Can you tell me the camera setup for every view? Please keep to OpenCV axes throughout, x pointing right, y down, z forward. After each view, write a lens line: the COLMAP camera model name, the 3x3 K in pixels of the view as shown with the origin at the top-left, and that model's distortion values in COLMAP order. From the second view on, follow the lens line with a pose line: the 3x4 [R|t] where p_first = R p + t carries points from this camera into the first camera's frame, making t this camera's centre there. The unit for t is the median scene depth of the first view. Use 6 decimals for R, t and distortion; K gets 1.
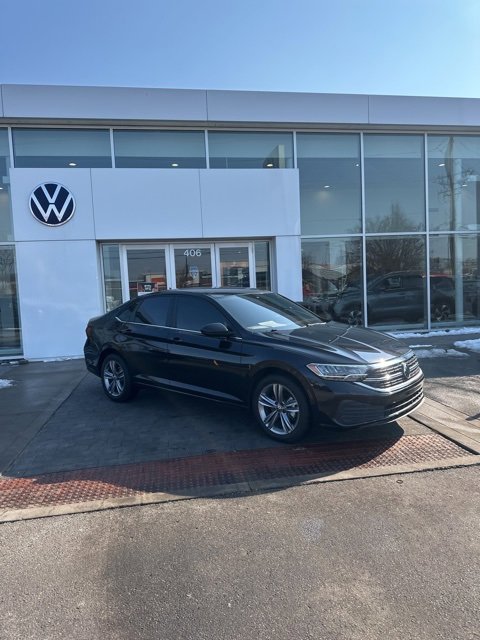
lens RADIAL K [[447.6, 0, 242.8], [0, 447.6, 322.5], [0, 0, 1]] dist [0.121020, -0.206946]
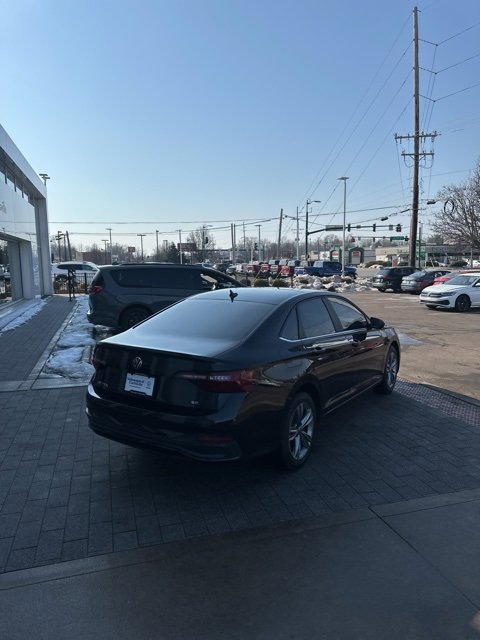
lens RADIAL K [[447.6, 0, 242.8], [0, 447.6, 322.5], [0, 0, 1]] dist [0.121020, -0.206946]
pose [[-0.138494, -0.085334, 0.986680, -0.860543], [0.086543, 0.991427, 0.097892, -0.096925], [-0.986575, 0.098948, -0.129922, 1.105767]]
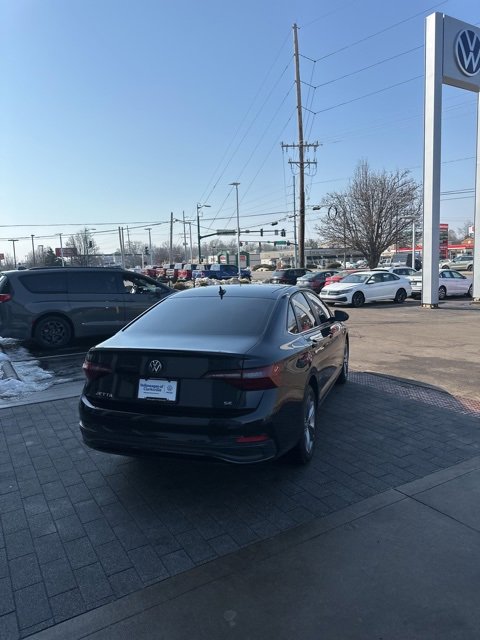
lens RADIAL K [[447.6, 0, 242.8], [0, 447.6, 322.5], [0, 0, 1]] dist [0.121020, -0.206946]
pose [[-0.379690, -0.061680, 0.923055, -0.800055], [0.112610, 0.987274, 0.112293, -0.098580], [-0.918234, 0.146582, -0.367912, 1.251558]]
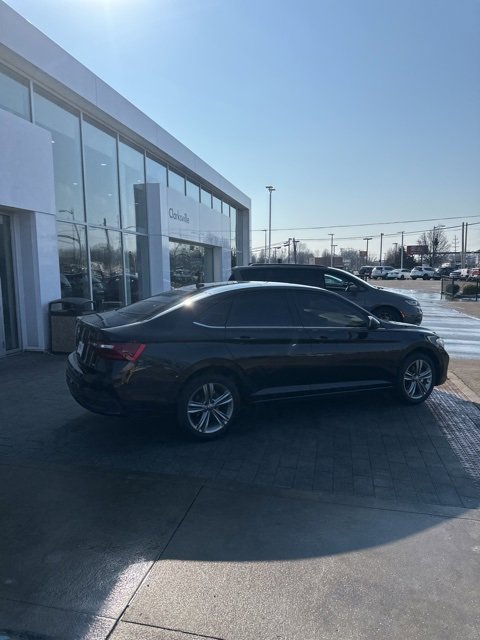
lens RADIAL K [[447.6, 0, 242.8], [0, 447.6, 322.5], [0, 0, 1]] dist [0.121020, -0.206946]
pose [[0.362507, -0.067884, 0.929506, -0.881666], [0.051453, 0.997280, 0.052768, -0.045120], [-0.930560, 0.028697, 0.365014, 0.662402]]
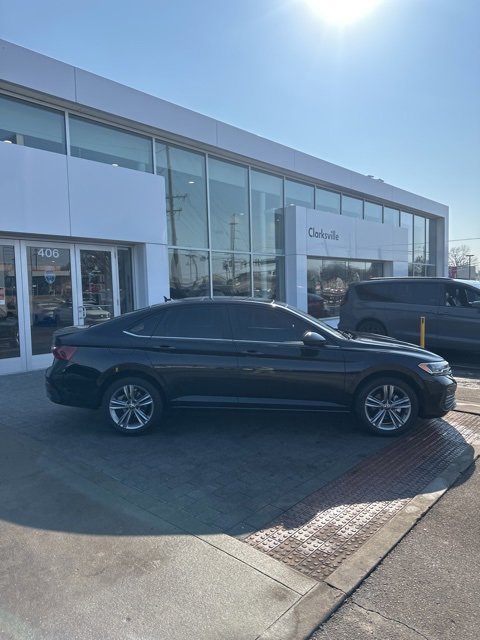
lens RADIAL K [[447.6, 0, 242.8], [0, 447.6, 322.5], [0, 0, 1]] dist [0.121020, -0.206946]
pose [[0.778311, -0.018568, 0.627604, -0.611187], [0.031565, 0.999456, -0.009576, -0.014565], [-0.627085, 0.027264, 0.778474, 0.225682]]
